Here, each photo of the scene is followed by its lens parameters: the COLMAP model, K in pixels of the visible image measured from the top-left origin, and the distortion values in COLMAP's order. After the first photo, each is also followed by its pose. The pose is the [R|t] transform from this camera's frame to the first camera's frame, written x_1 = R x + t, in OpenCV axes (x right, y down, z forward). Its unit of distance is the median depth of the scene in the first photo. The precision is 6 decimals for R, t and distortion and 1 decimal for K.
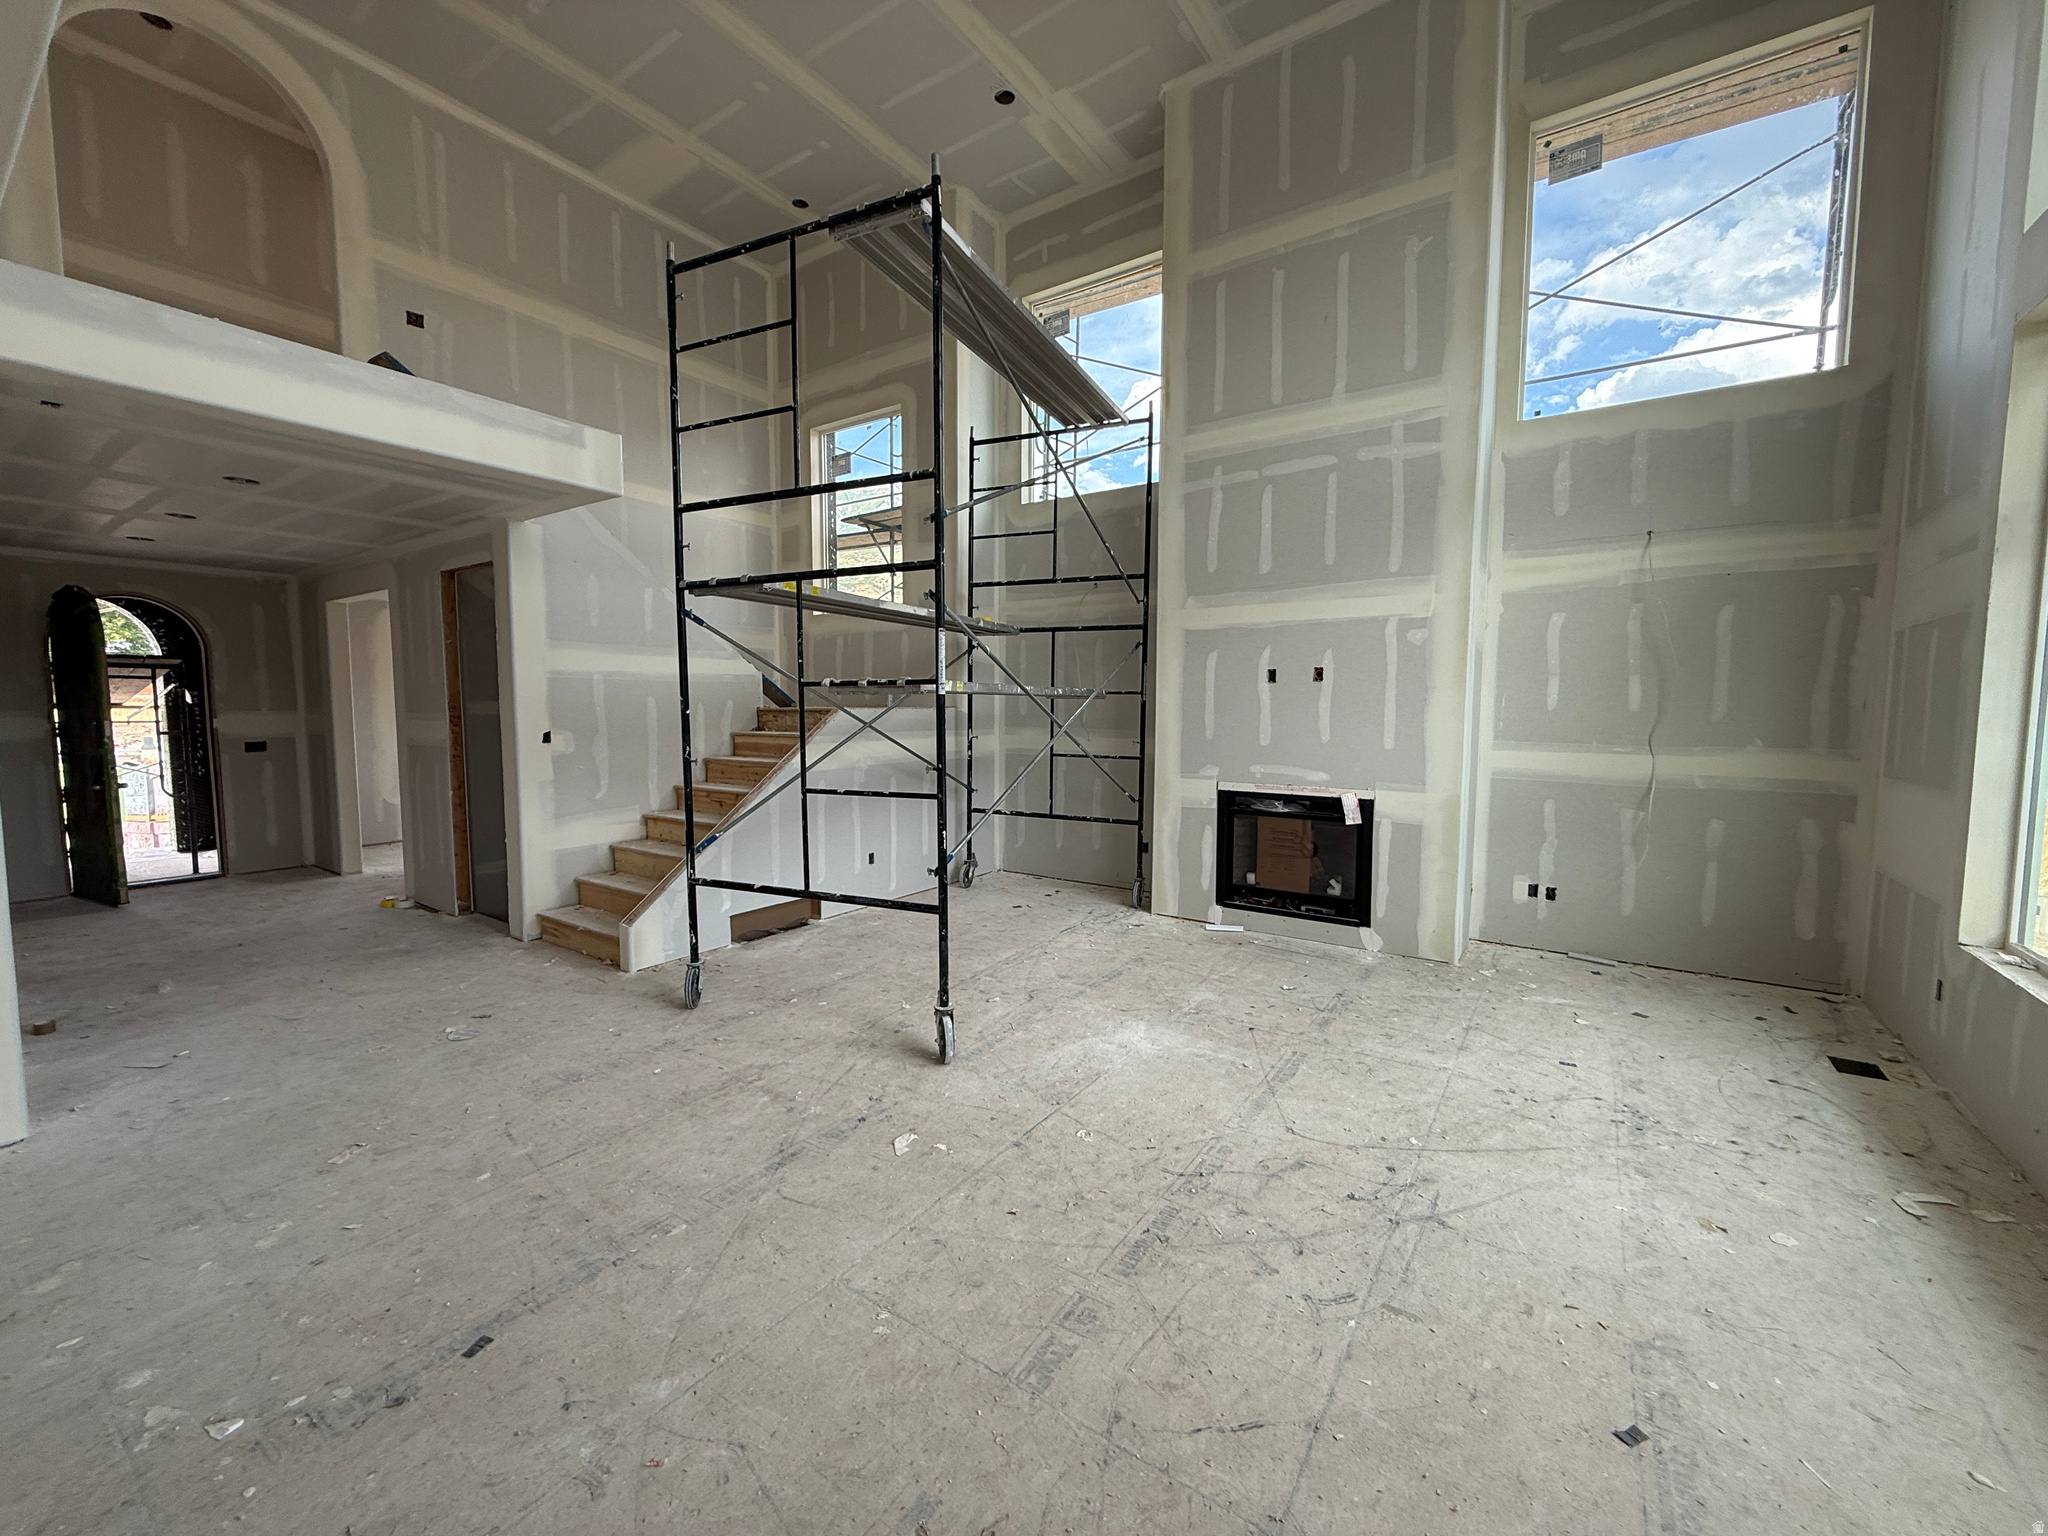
lens RADIAL K [[813.2, 0, 1017.7], [0, 813.2, 764.1], [0, 0, 1]] dist [-0.000668, 0.000216]
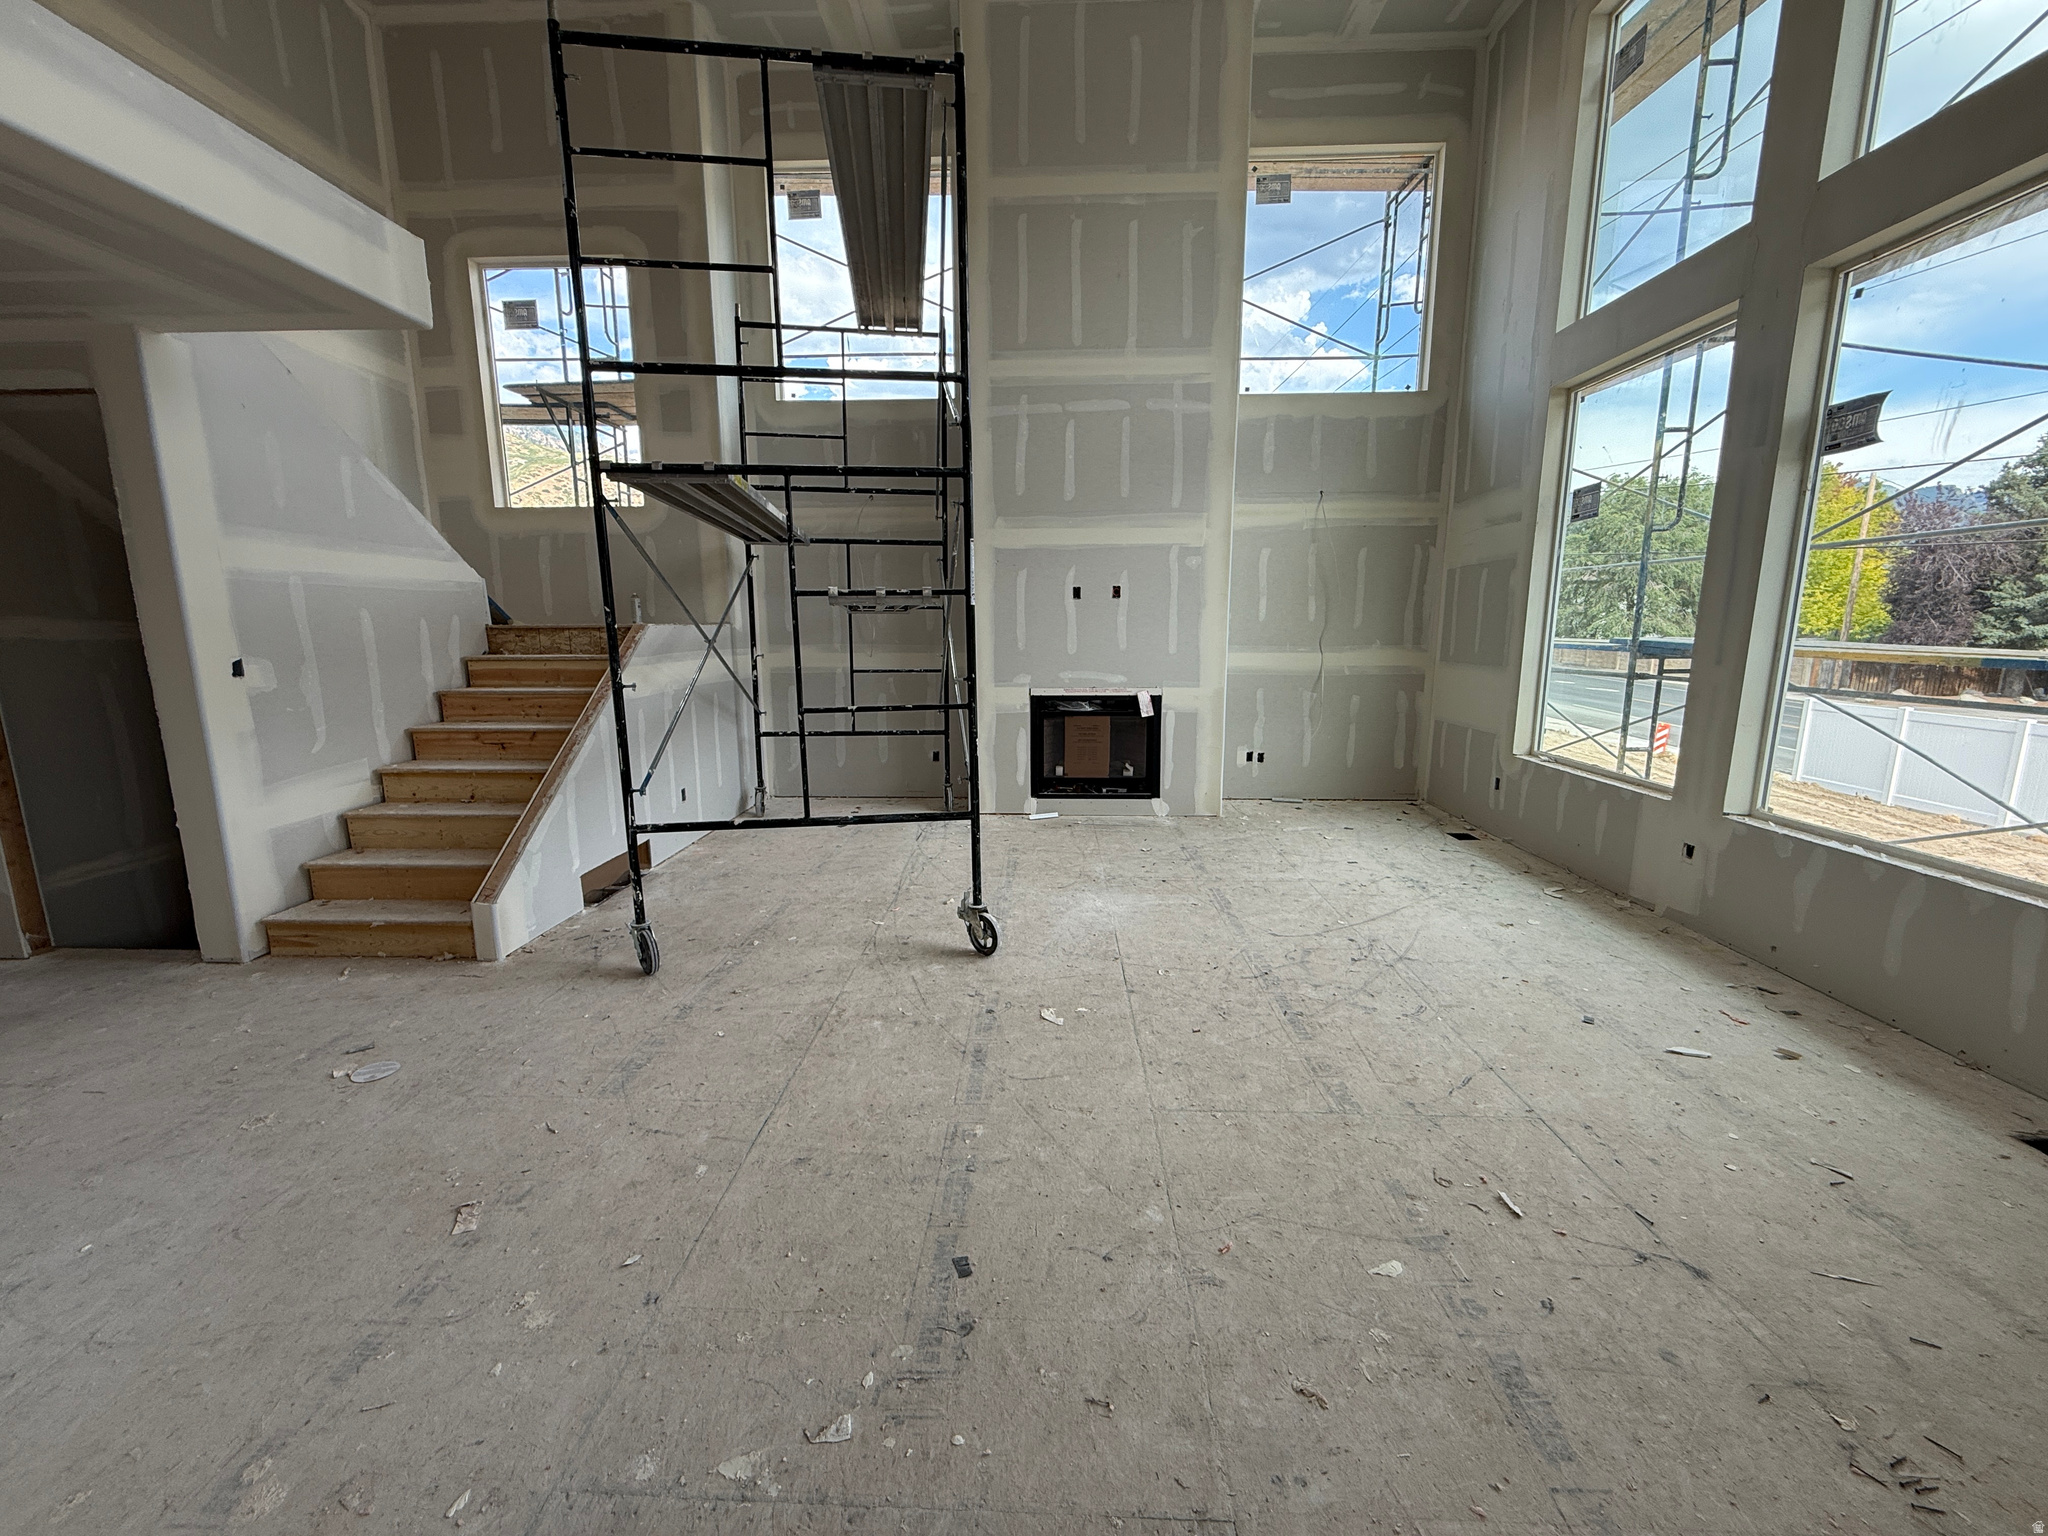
lens RADIAL K [[813.2, 0, 1017.7], [0, 813.2, 764.1], [0, 0, 1]] dist [-0.000668, 0.000216]
pose [[0.843271, -0.096987, 0.528666, -0.423576], [0.045781, 0.992971, 0.109142, 0.002676], [-0.535536, -0.067834, 0.841784, 0.069330]]
